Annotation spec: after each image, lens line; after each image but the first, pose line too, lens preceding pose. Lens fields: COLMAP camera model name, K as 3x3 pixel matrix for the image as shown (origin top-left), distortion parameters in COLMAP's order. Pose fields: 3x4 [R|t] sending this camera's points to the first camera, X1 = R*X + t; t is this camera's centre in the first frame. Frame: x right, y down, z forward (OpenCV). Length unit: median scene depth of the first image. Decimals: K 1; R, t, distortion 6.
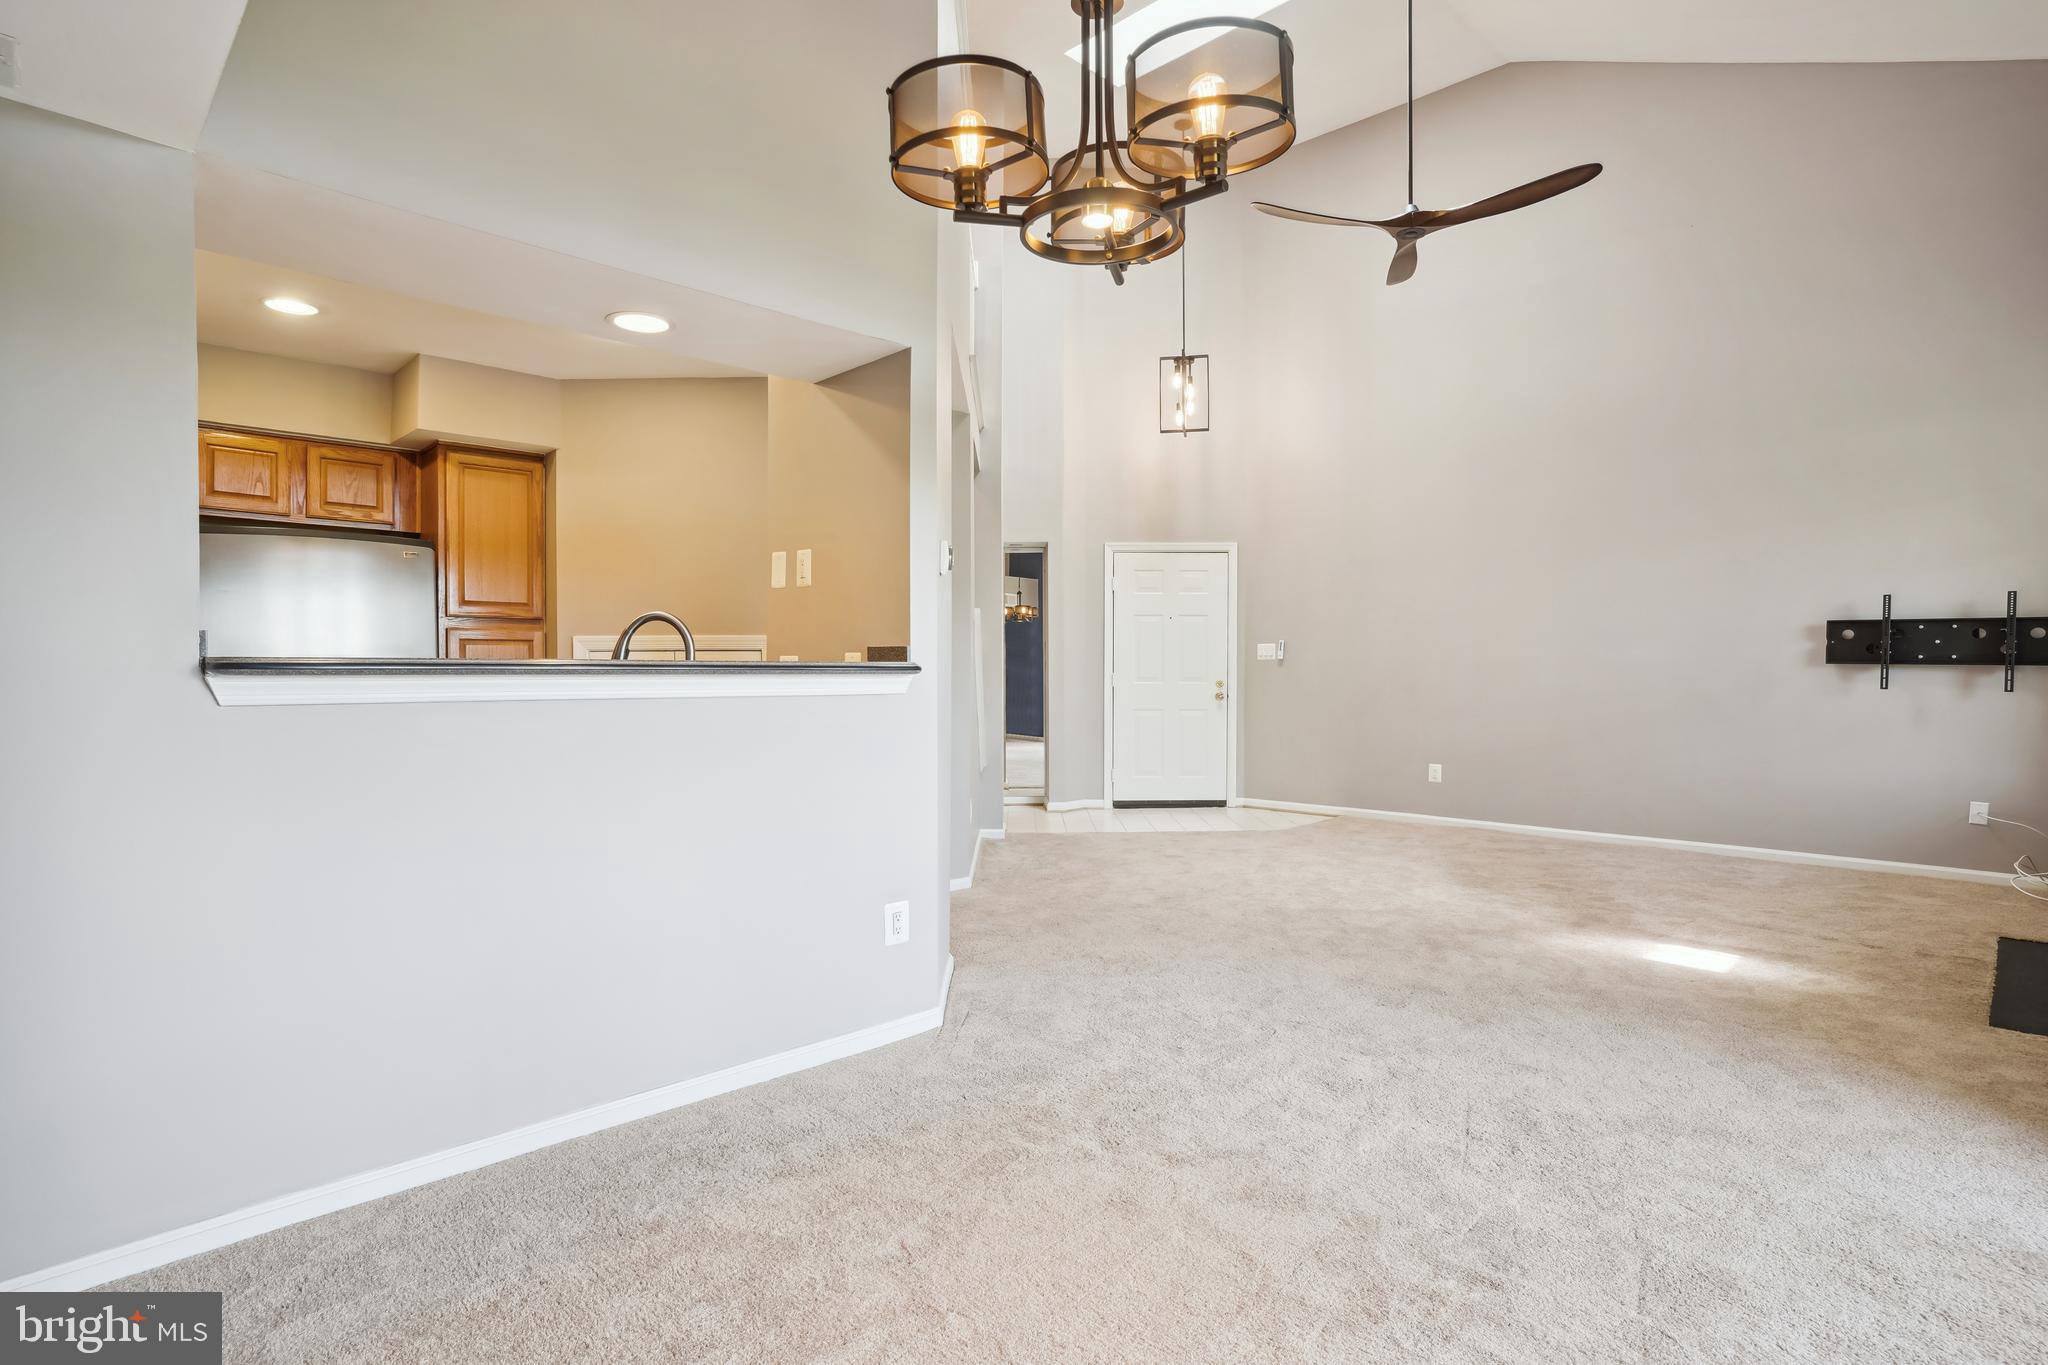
lens RADIAL K [[1044.3, 0, 1012.7], [0, 1044.3, 685.9], [0, 0, 1]] dist [-0.039212, 0.022916]
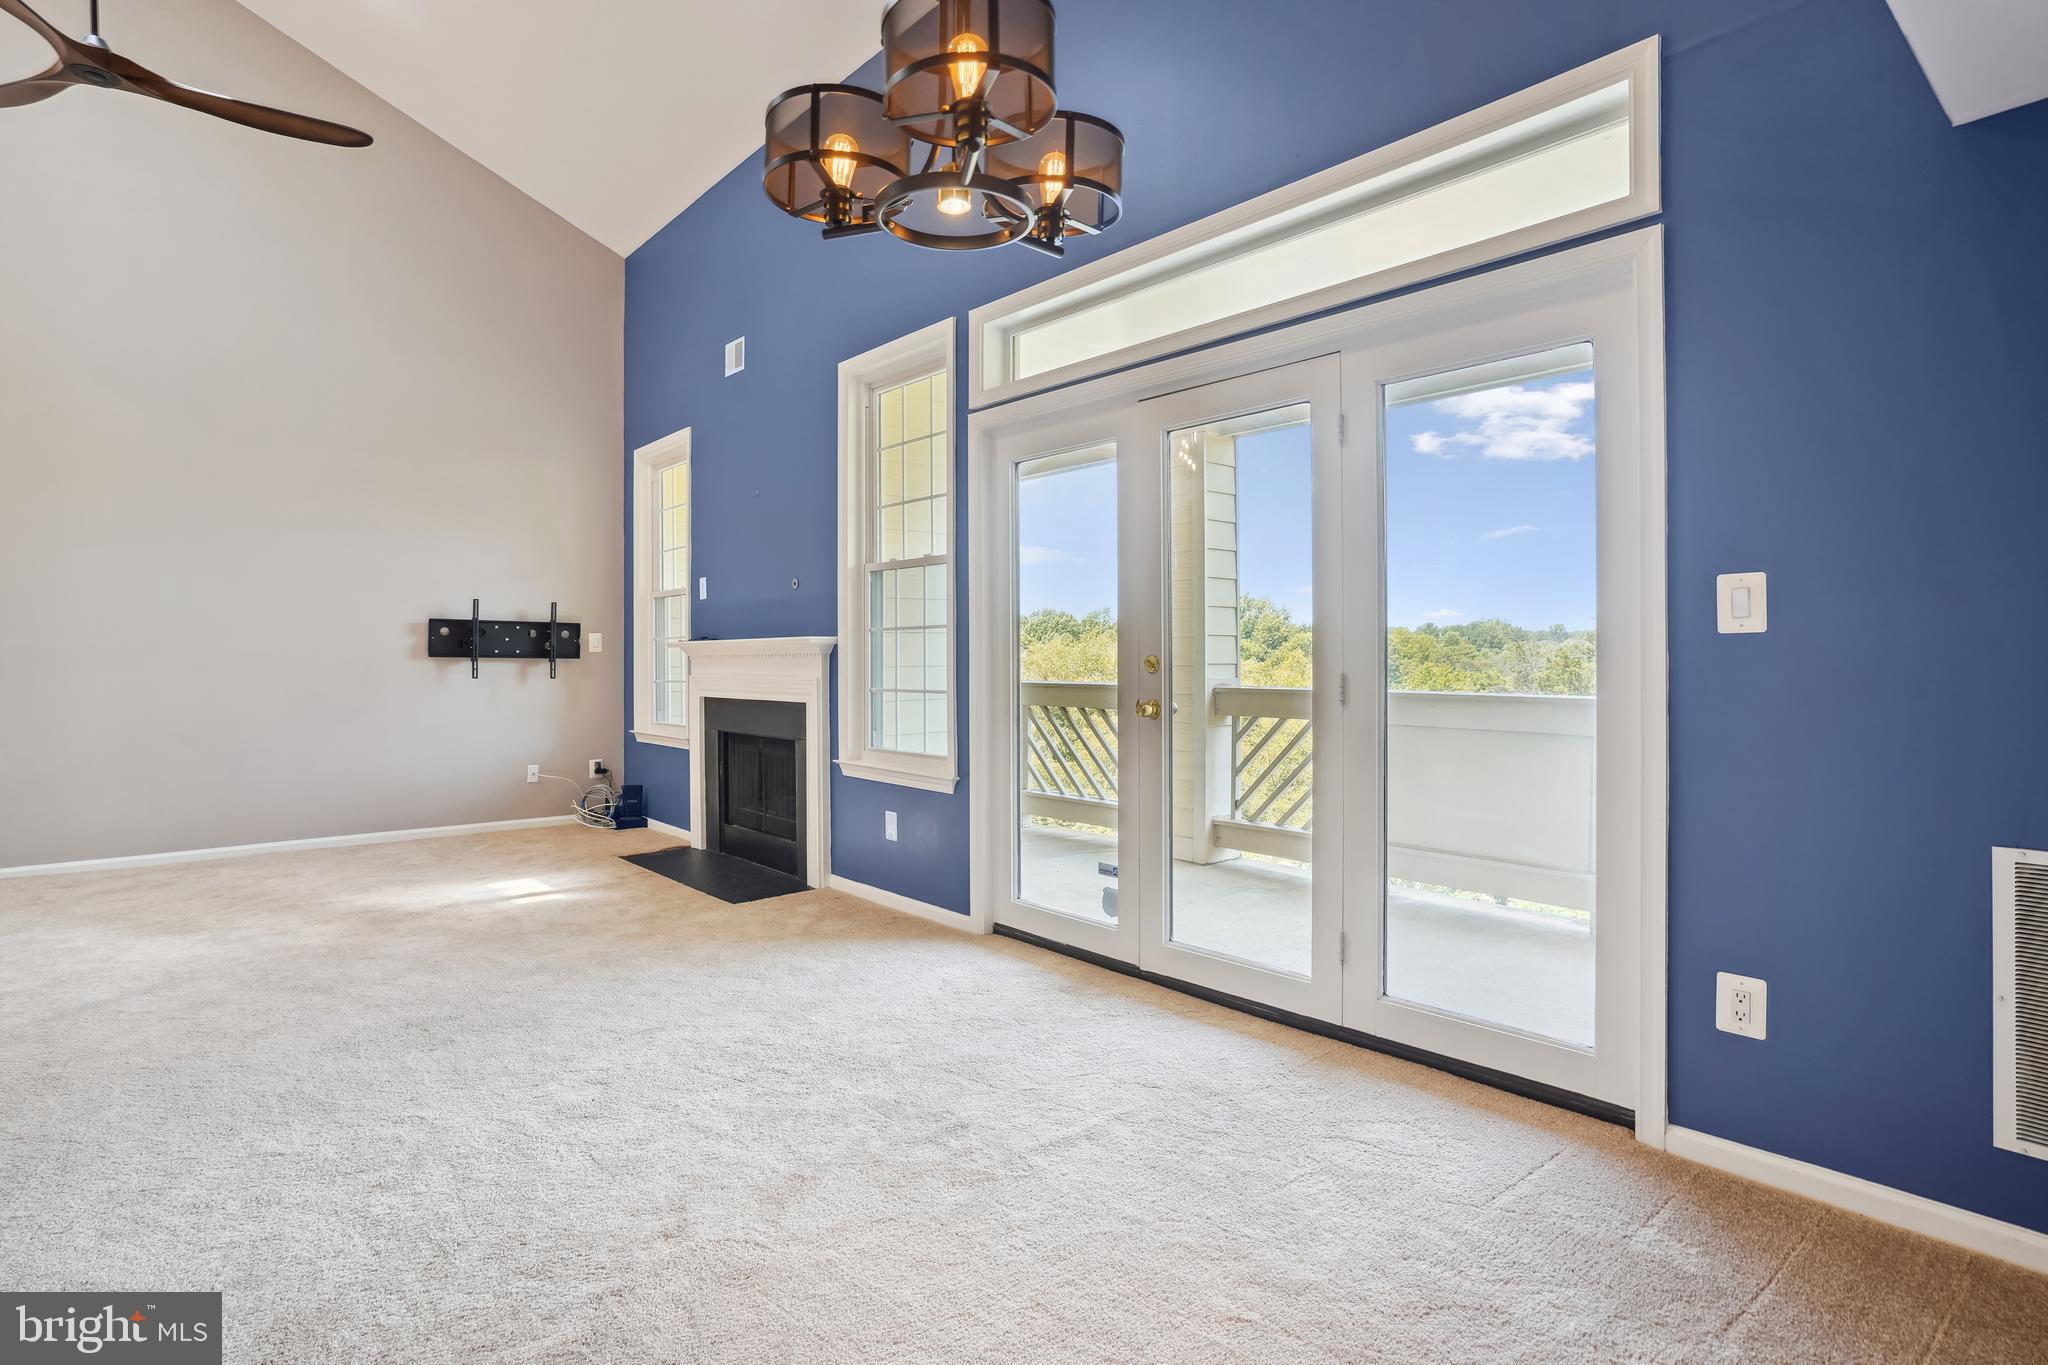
lens RADIAL K [[1044.3, 0, 1023.7], [0, 1044.3, 660.1], [0, 0, 1]] dist [-0.039212, 0.022916]
pose [[0.079055, 0.000124, 0.996870, -0.301128], [0.020156, 0.999795, -0.001723, -0.003330], [-0.996666, 0.020229, 0.079037, 0.286406]]
